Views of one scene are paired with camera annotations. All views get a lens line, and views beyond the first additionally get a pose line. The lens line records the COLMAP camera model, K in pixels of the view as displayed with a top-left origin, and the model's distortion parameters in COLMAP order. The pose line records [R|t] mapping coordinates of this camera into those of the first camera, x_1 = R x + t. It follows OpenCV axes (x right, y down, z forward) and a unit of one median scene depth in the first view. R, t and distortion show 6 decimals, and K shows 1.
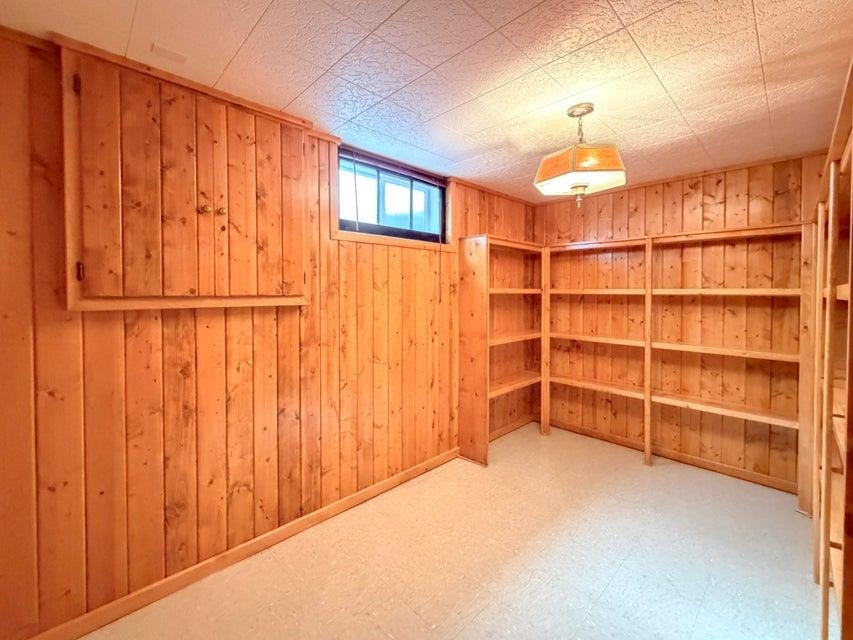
lens RADIAL K [[358.7, 0, 427.4], [0, 358.7, 289.1], [0, 0, 1]] dist [-0.001152, -0.000217]
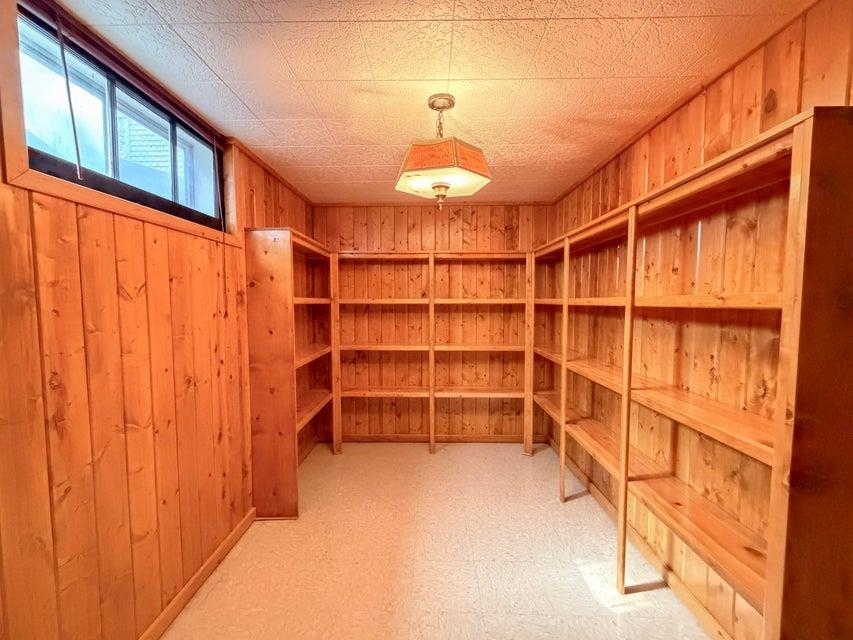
lens RADIAL K [[358.1, 0, 478.2], [0, 358.1, 317.4], [0, 0, 1]] dist [0.000033, 0.000735]
pose [[0.714573, -0.034788, 0.698695, -0.061930], [-0.001280, 0.998696, 0.051034, 0.000287], [-0.699560, -0.037362, 0.713597, 0.100061]]
